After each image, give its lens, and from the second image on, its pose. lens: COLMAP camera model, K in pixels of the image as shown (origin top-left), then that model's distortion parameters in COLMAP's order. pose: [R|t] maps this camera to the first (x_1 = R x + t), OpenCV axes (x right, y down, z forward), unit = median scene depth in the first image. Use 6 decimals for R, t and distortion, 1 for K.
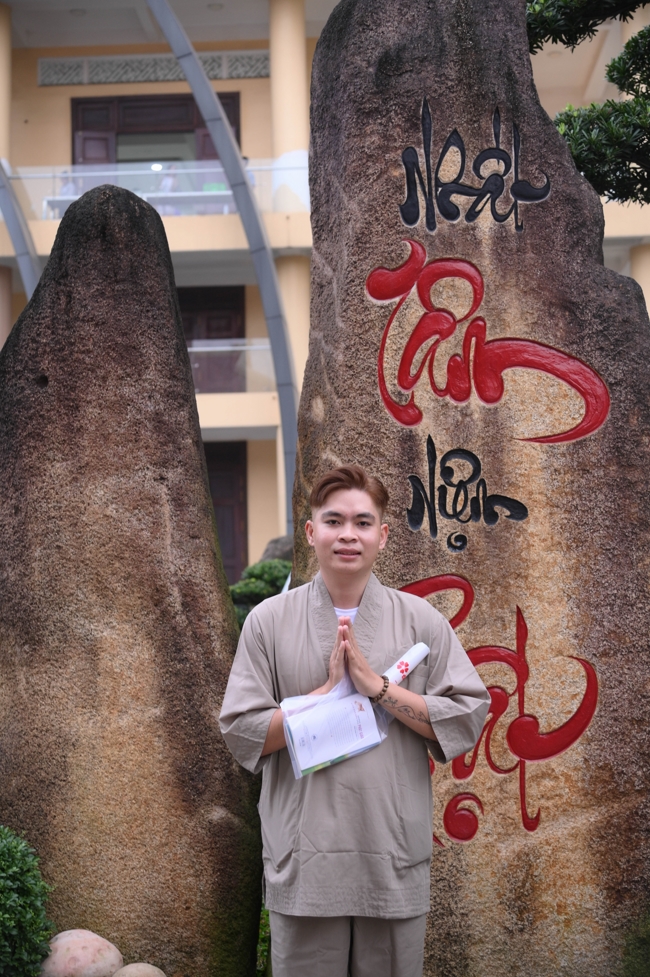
lens RADIAL K [[1458.3, 0, 324.4], [0, 1458.3, 494.9], [0, 0, 1]] dist [-0.011389, 0.000000]
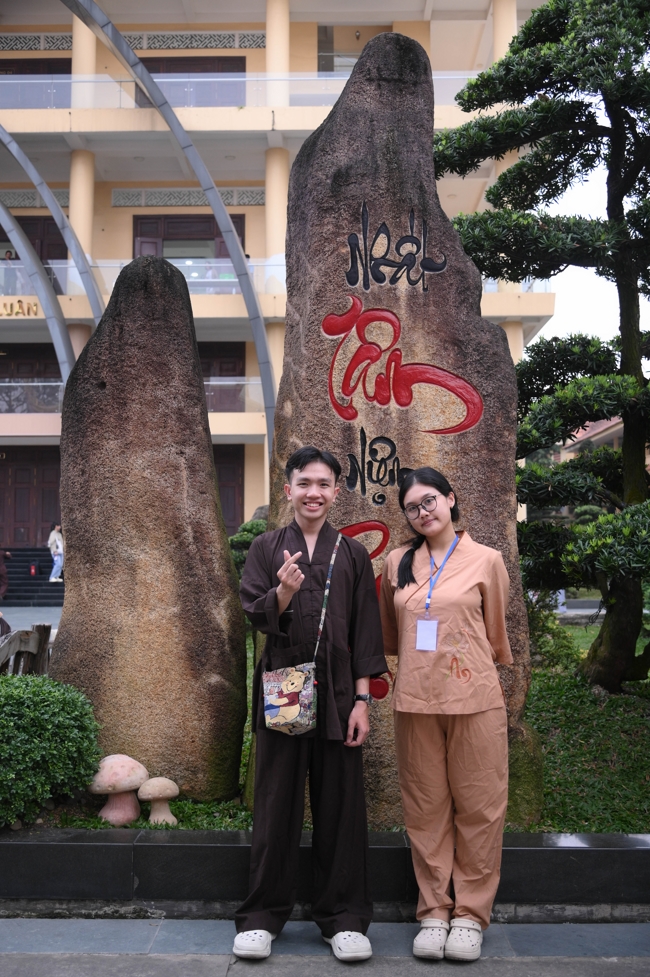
lens RADIAL K [[953.3, 0, 324.9], [0, 953.3, 493.5], [0, 0, 1]] dist [-0.031154, 0.000000]
pose [[0.999293, 0.021416, 0.030885, 0.005399], [-0.021716, 0.999720, 0.009404, 0.018469], [-0.030675, -0.010068, 0.999479, 0.027557]]
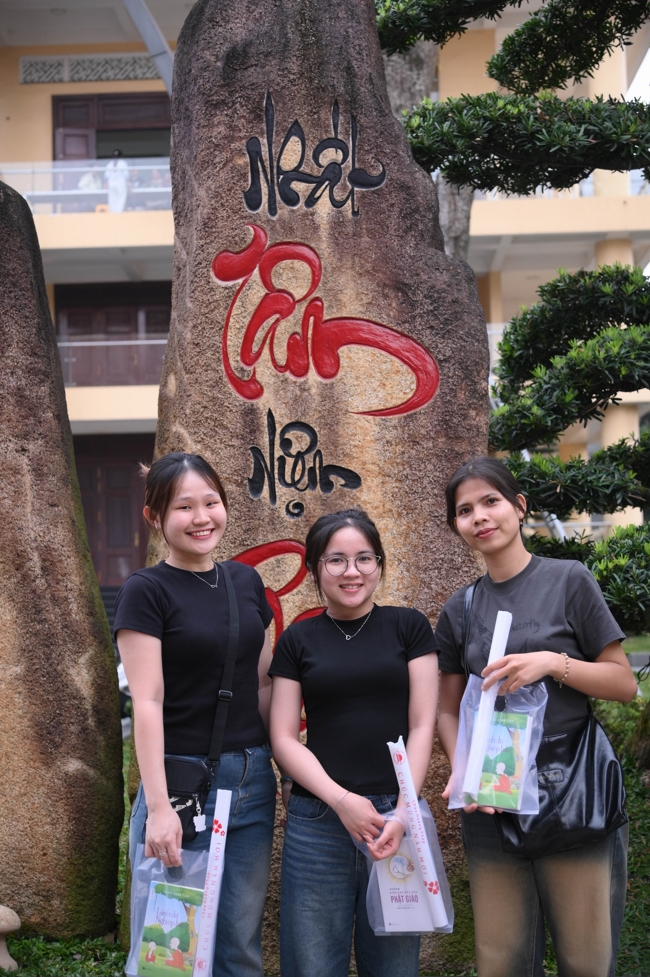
lens RADIAL K [[1428.8, 0, 331.3], [0, 1428.8, 494.8], [0, 0, 1]] dist [-0.007159, 0.000000]
pose [[0.999990, 0.001738, 0.004222, 0.112035], [-0.001761, 0.999983, 0.005483, 0.015867], [-0.004213, -0.005490, 0.999976, -0.040513]]
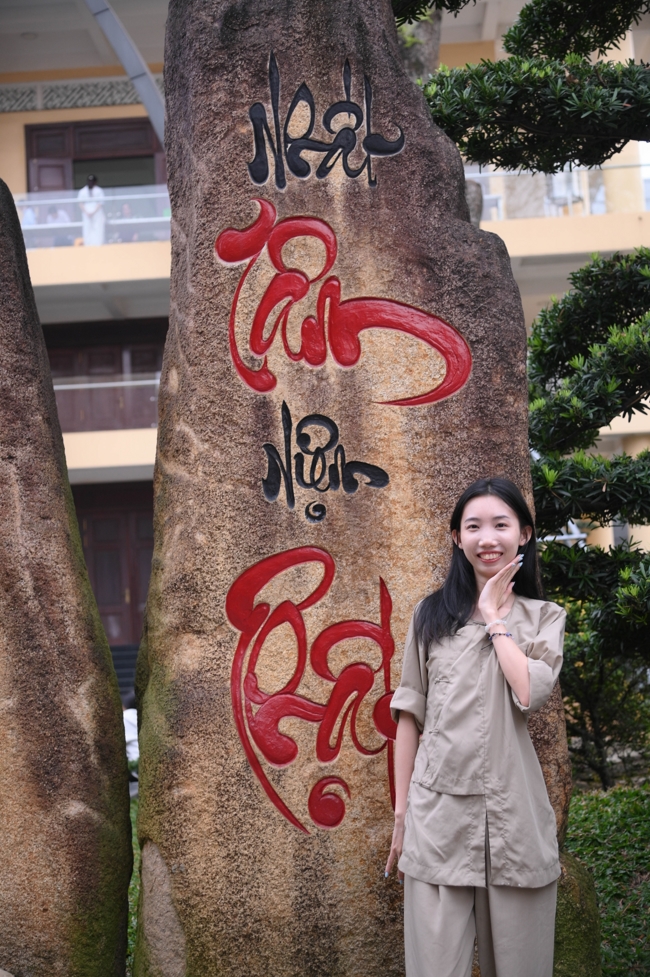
lens RADIAL K [[1528.2, 0, 331.6], [0, 1528.2, 498.3], [0, 0, 1]] dist [-0.005720, 0.000000]
pose [[0.999581, -0.028469, 0.005163, 0.095636], [0.028608, 0.999158, -0.029397, 0.052534], [-0.004322, 0.029532, 0.999554, 0.003164]]
